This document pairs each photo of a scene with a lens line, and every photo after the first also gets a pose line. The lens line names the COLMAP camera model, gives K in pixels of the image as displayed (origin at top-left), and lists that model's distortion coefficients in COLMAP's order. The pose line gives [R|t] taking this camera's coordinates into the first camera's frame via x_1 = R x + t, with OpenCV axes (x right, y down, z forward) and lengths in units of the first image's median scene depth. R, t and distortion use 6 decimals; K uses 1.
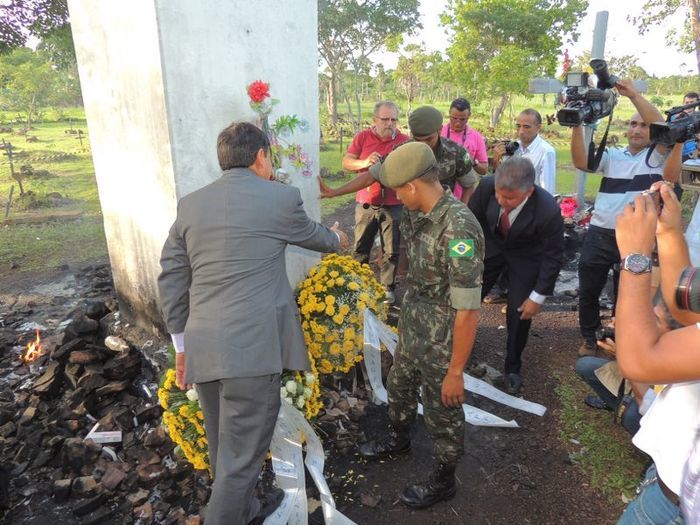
lens RADIAL K [[511.3, 0, 350.0], [0, 511.3, 262.5], [0, 0, 1]] dist [-0.004193, 0.004229]
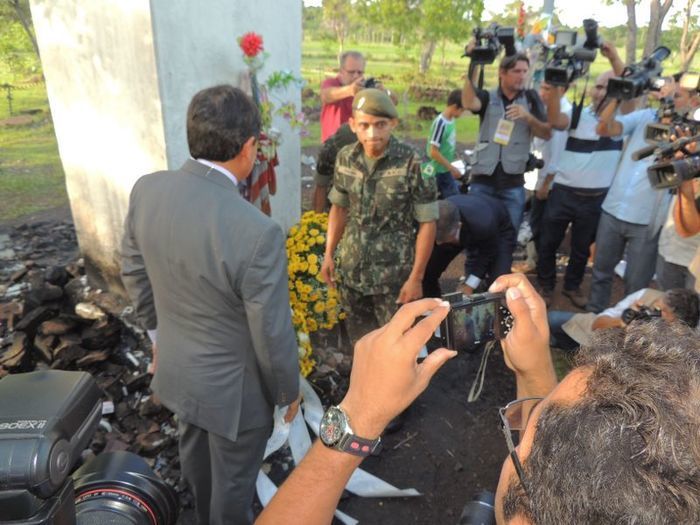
lens RADIAL K [[511.3, 0, 350.0], [0, 511.3, 262.5], [0, 0, 1]] dist [-0.004193, 0.004229]
pose [[0.987383, -0.026917, 0.156045, -0.132308], [0.009969, 0.994059, 0.108388, -0.029836], [-0.158035, -0.105465, 0.981785, 0.004829]]
